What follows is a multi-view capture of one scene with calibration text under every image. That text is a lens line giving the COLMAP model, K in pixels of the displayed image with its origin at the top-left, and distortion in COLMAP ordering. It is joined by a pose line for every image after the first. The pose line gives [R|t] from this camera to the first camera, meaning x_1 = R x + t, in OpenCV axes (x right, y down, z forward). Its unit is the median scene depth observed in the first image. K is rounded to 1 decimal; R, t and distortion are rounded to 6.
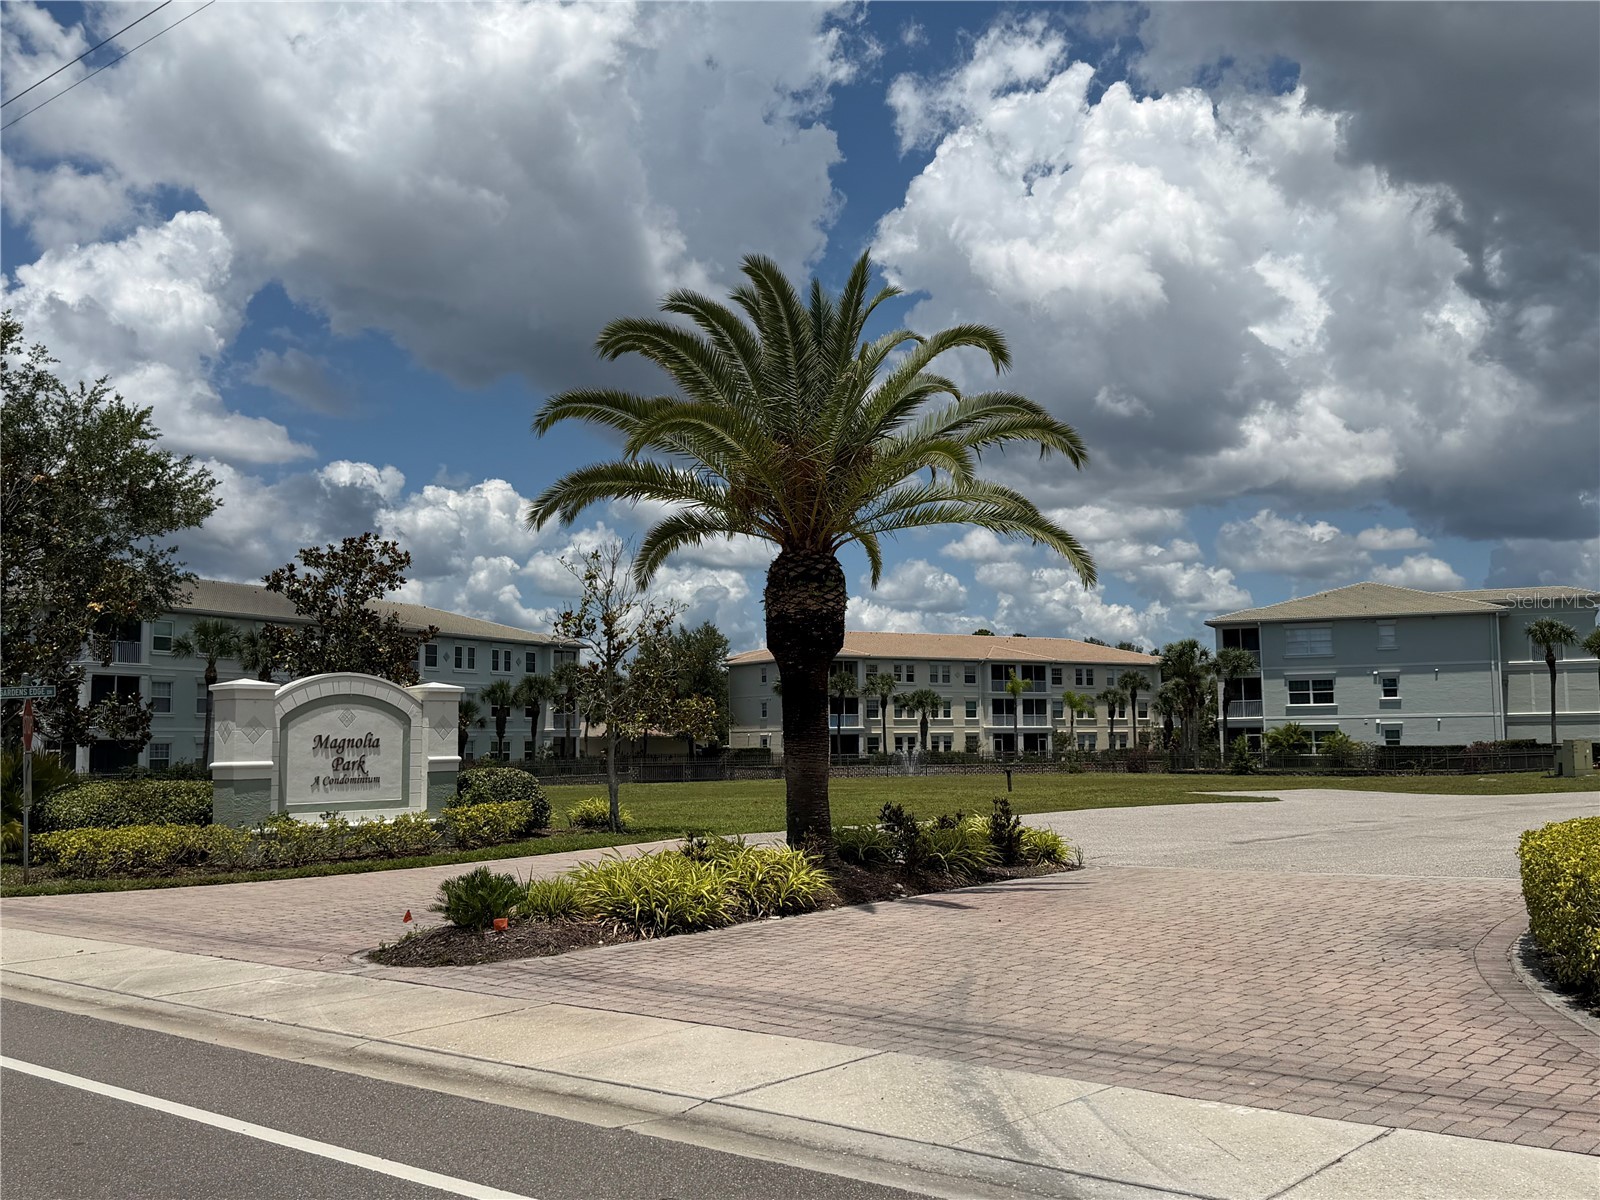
lens RADIAL K [[1538.5, 0, 804.6], [0, 1538.5, 598.4], [0, 0, 1]] dist [0.189690, -0.445449]
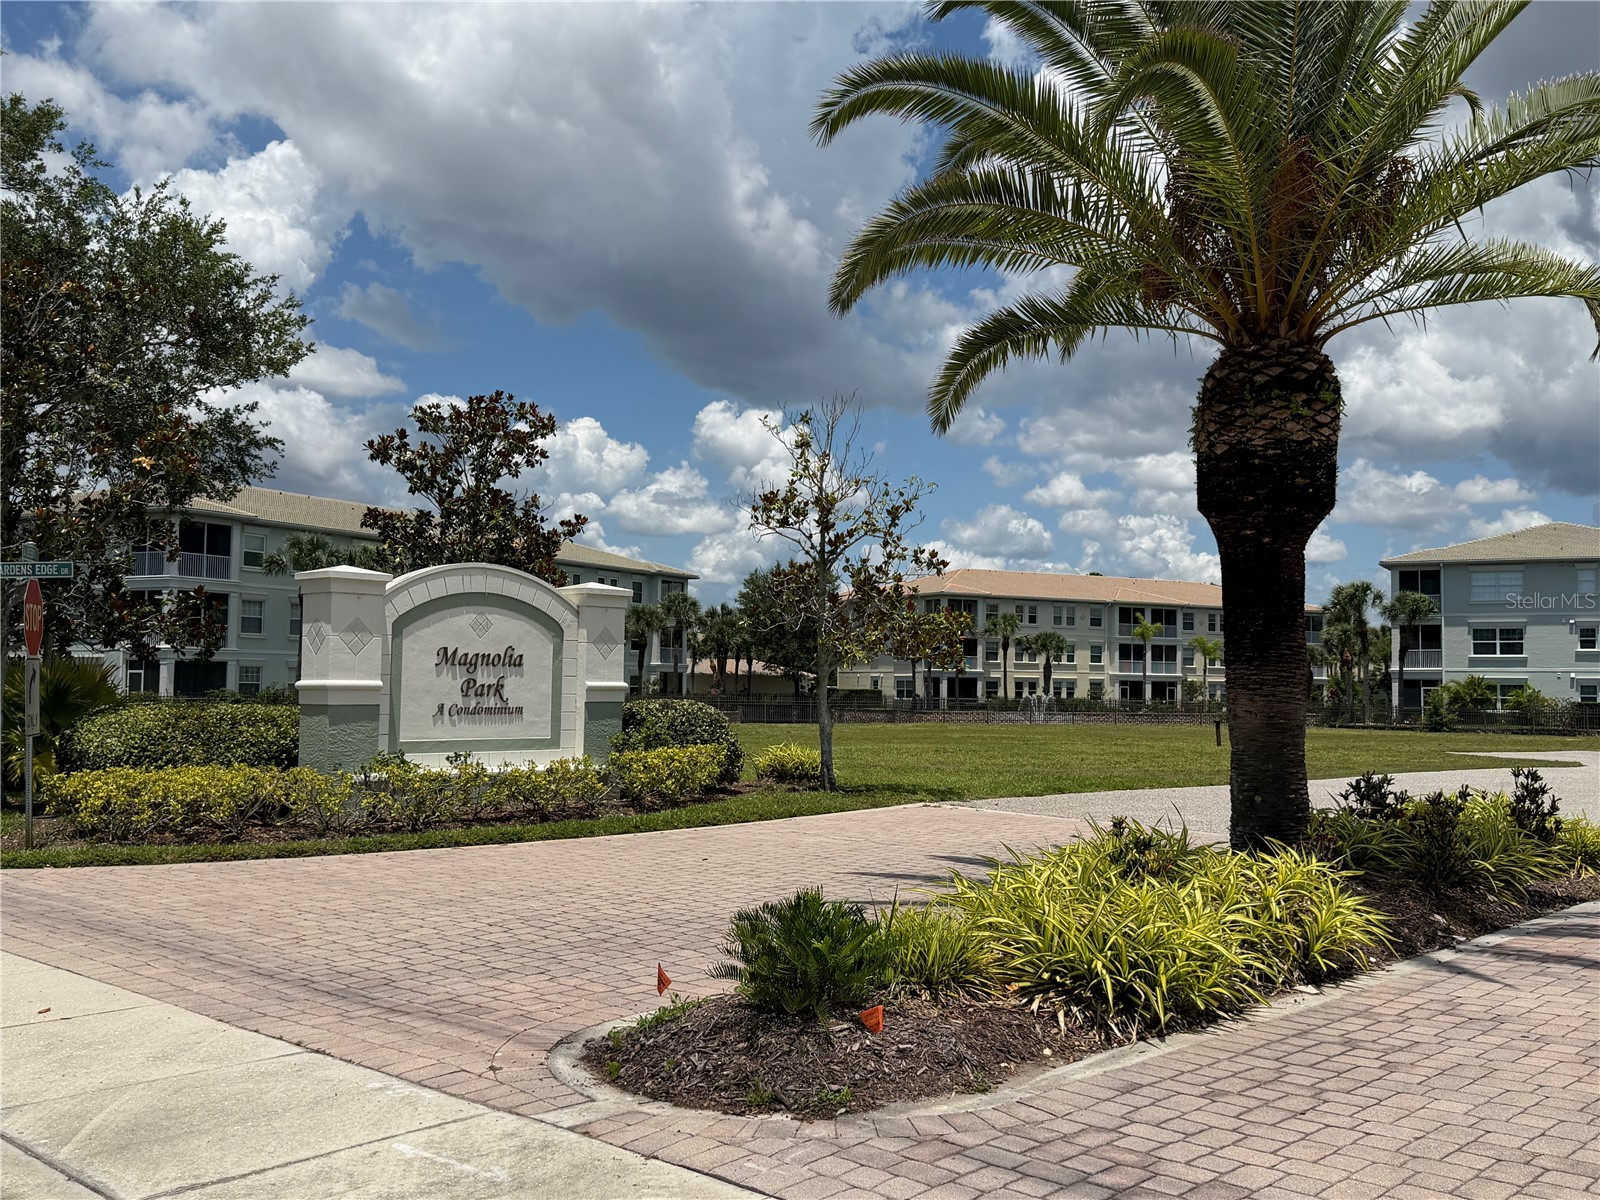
lens RADIAL K [[1538.5, 0, 804.6], [0, 1538.5, 598.4], [0, 0, 1]] dist [0.189690, -0.445449]
pose [[0.998332, 0.021420, -0.053610, -0.089905], [-0.019435, 0.999116, 0.037273, 0.029725], [0.054361, -0.036169, 0.997866, 0.247287]]
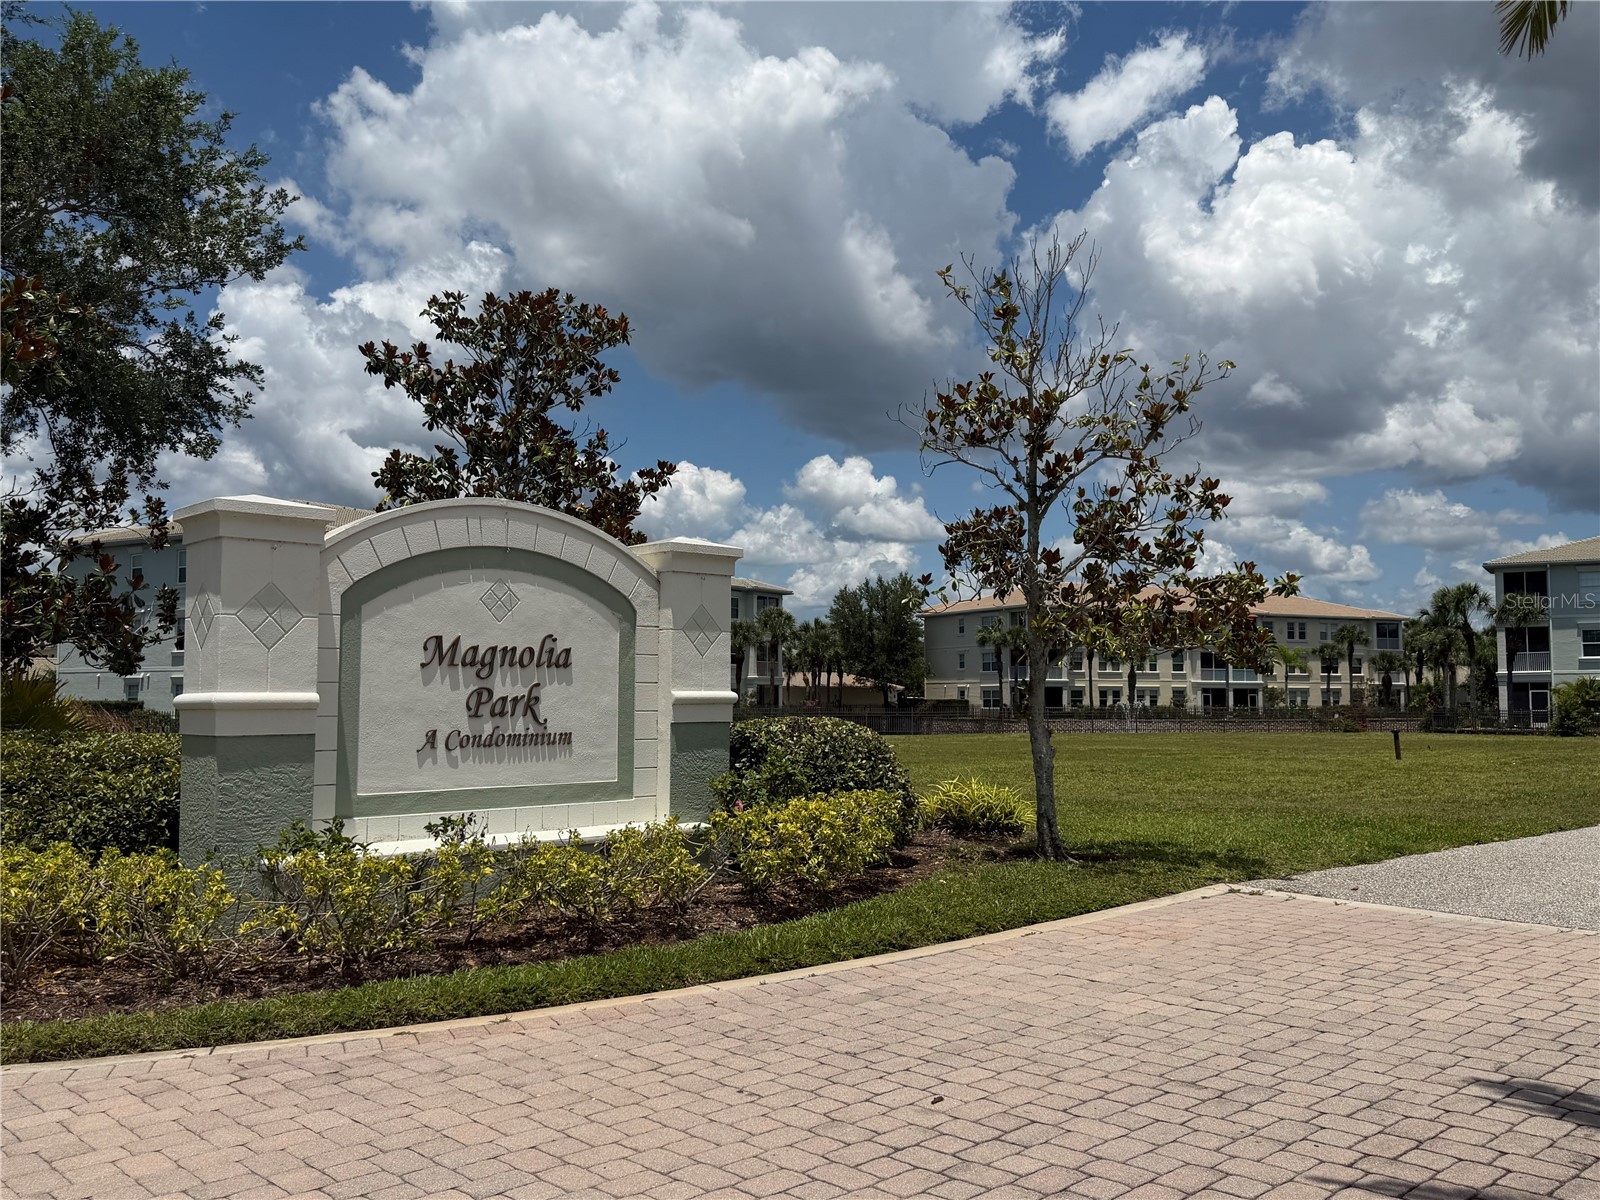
lens RADIAL K [[1366.3, 0, 800.0], [0, 1366.3, 600.0], [0, 0, 1]] dist [0.180771, -0.357836]
pose [[0.993701, 0.003950, -0.111991, -0.142222], [-0.001338, 0.999726, 0.023388, 0.058499], [0.112053, -0.023091, 0.993434, 0.536765]]
